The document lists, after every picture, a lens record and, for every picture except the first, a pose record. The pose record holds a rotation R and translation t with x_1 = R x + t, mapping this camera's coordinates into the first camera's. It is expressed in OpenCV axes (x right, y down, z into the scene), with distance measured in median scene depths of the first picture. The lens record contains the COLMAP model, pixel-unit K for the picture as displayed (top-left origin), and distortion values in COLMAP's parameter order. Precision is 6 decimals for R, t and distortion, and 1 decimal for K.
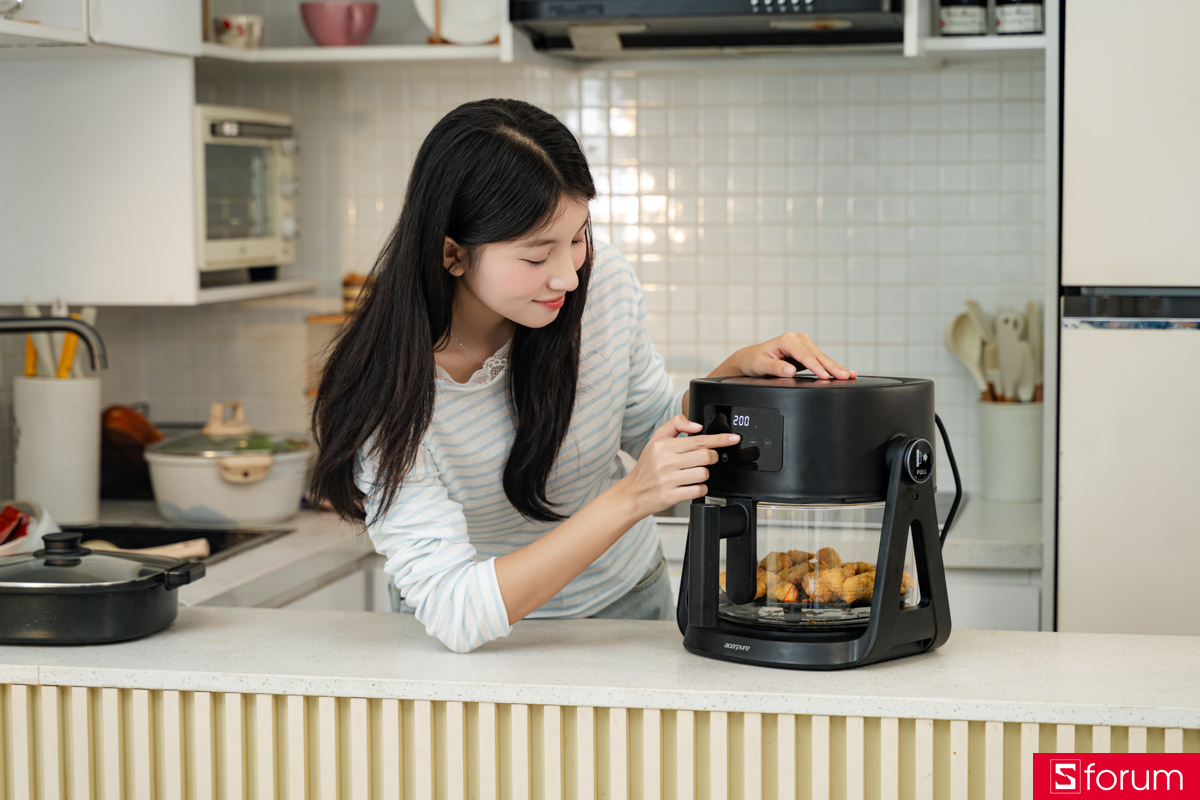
lens RADIAL K [[2572.9, 0, 599.9], [0, 2572.9, 430.7], [0, 0, 1]] dist [0.009438, 0.000000]
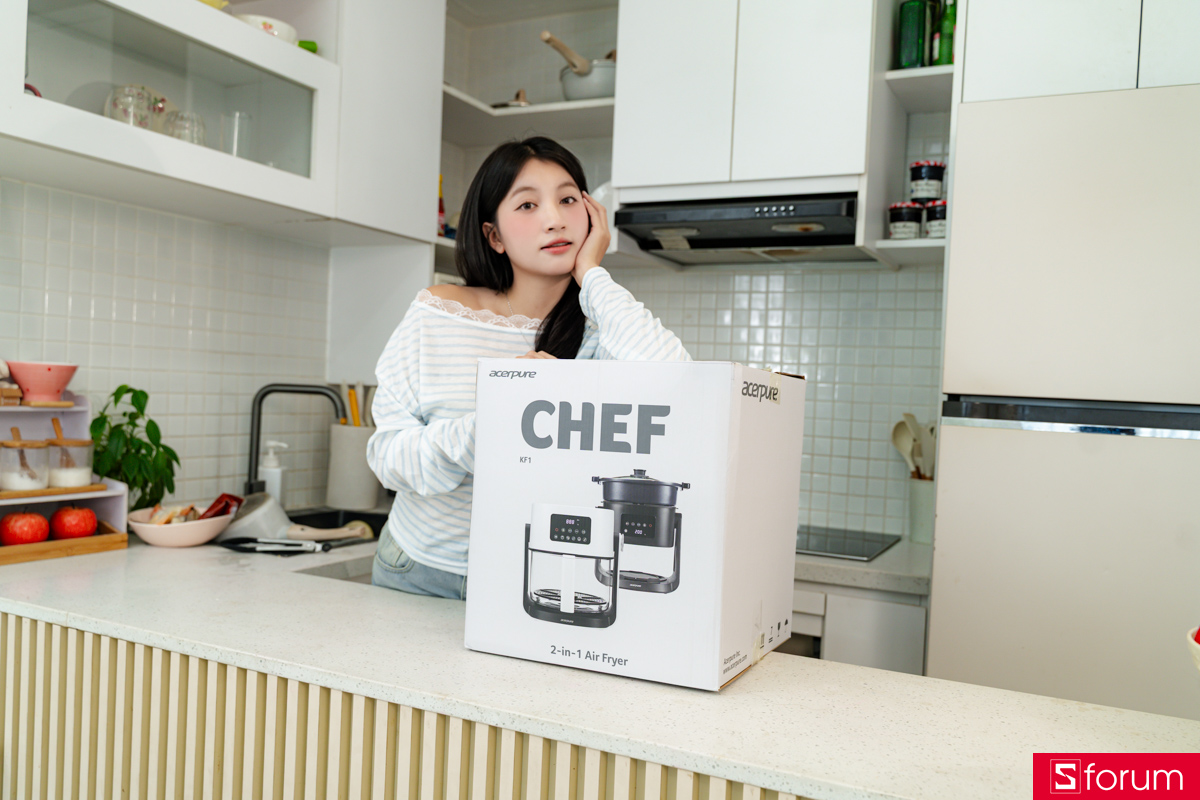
lens RADIAL K [[976.1, 0, 600.7], [0, 976.1, 405.5], [0, 0, 1]] dist [0.009404, -0.028890]
pose [[0.966895, 0.053068, -0.249596, 0.120313], [-0.072655, 0.994903, -0.069923, 0.000086], [0.244613, 0.085742, 0.965822, 0.406193]]
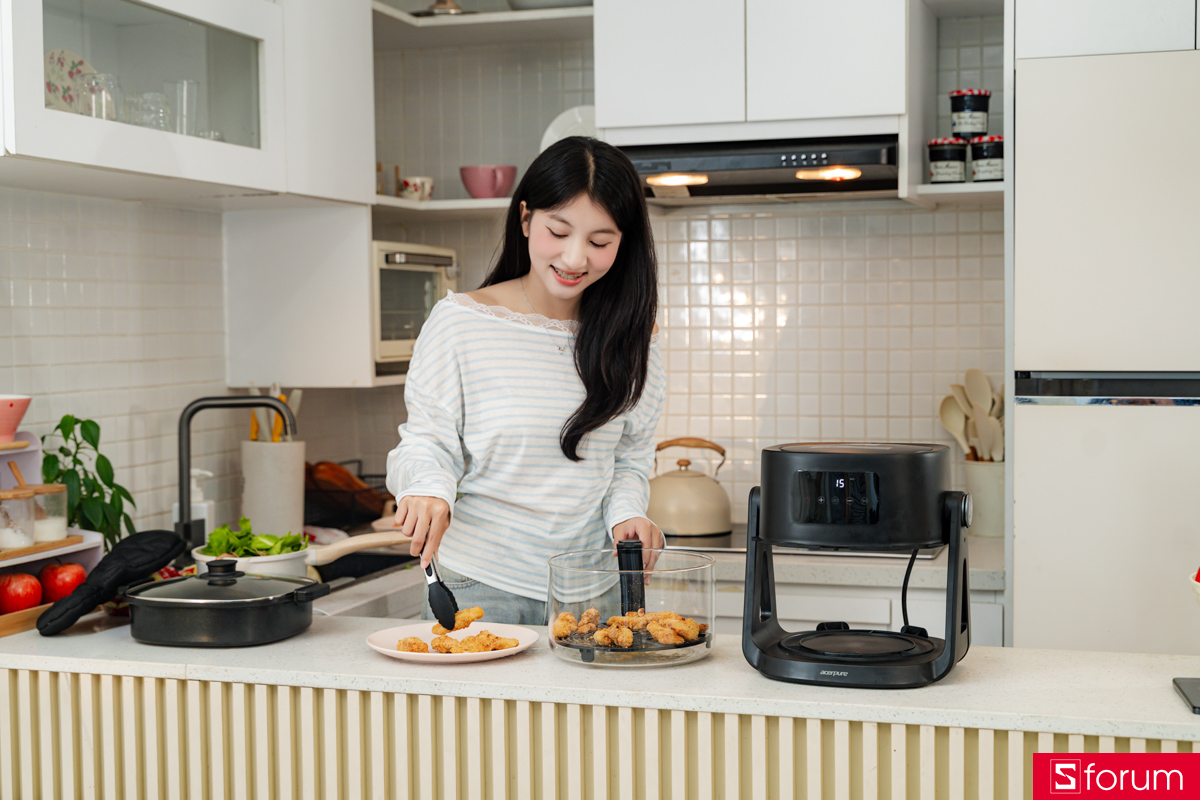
lens RADIAL K [[1722.9, 0, 597.2], [0, 1722.9, 416.3], [0, 0, 1]] dist [-0.005345, 0.000000]
pose [[0.995004, 0.000124, -0.099833, 0.052309], [-0.003592, 0.999396, -0.034557, -0.002901], [0.099768, 0.034743, 0.994404, 0.111686]]
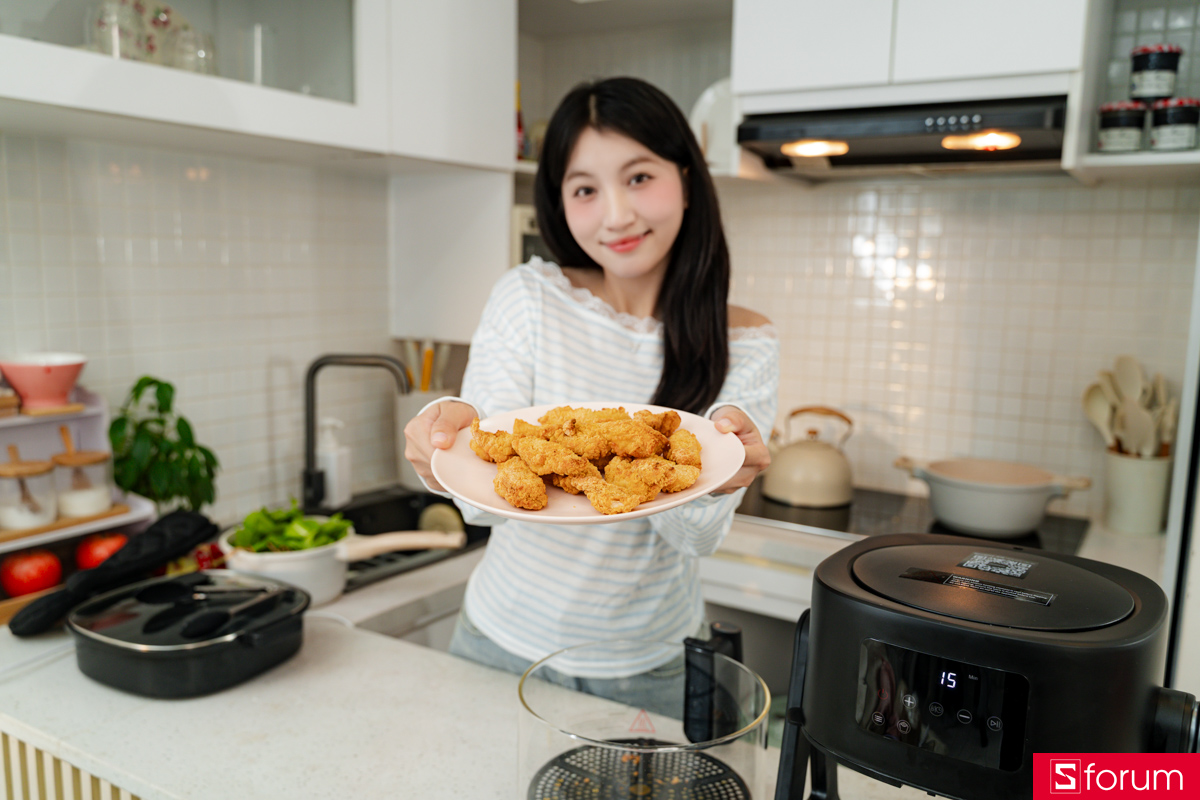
lens RADIAL K [[978.0, 0, 598.5], [0, 978.0, 402.6], [0, 0, 1]] dist [-0.006159, -0.000330]
pose [[0.944586, 0.073567, -0.319915, 0.068594], [-0.056427, 0.996446, 0.062534, -0.055279], [0.323379, -0.041017, 0.945380, 0.505858]]
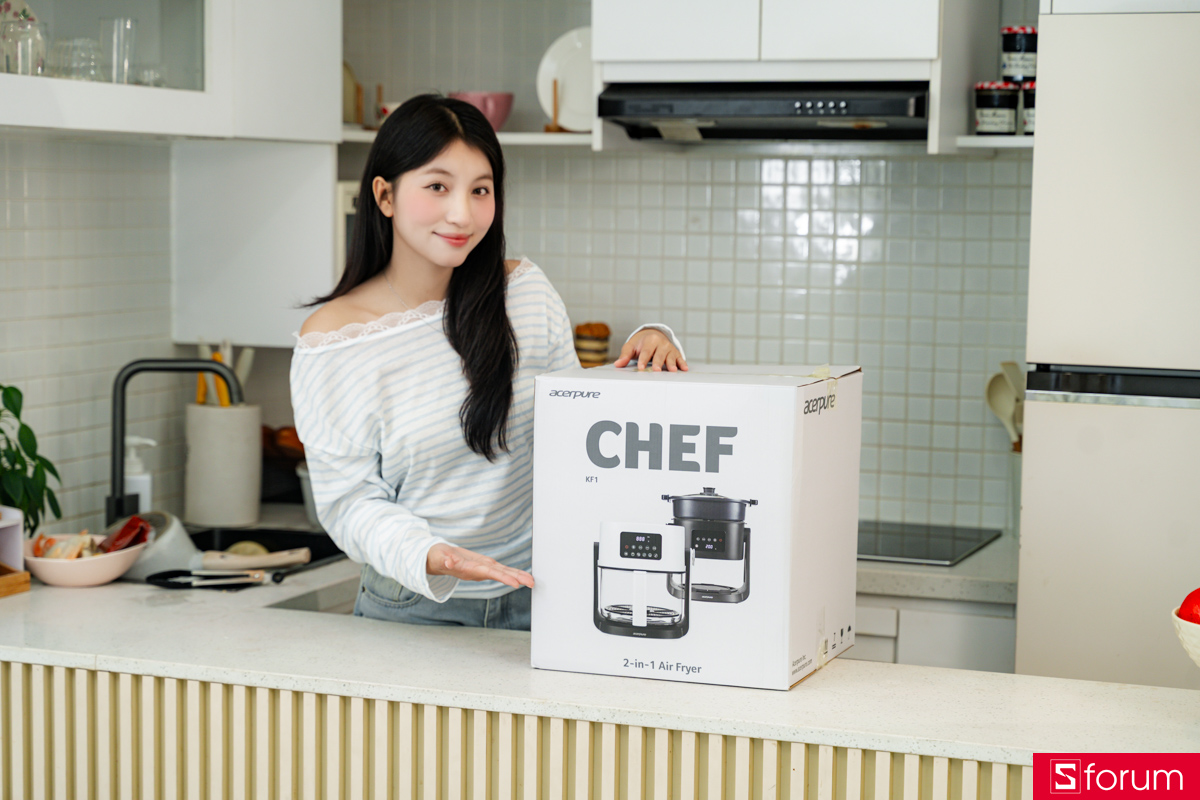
lens RADIAL K [[2362.2, 0, 598.4], [0, 2362.2, 425.4], [0, 0, 1]] dist [0.020414, 0.000000]
pose [[0.986321, 0.035751, -0.160915, 0.145702], [-0.034678, 0.999354, 0.009477, -0.028449], [0.161150, -0.003768, 0.986923, -0.069369]]
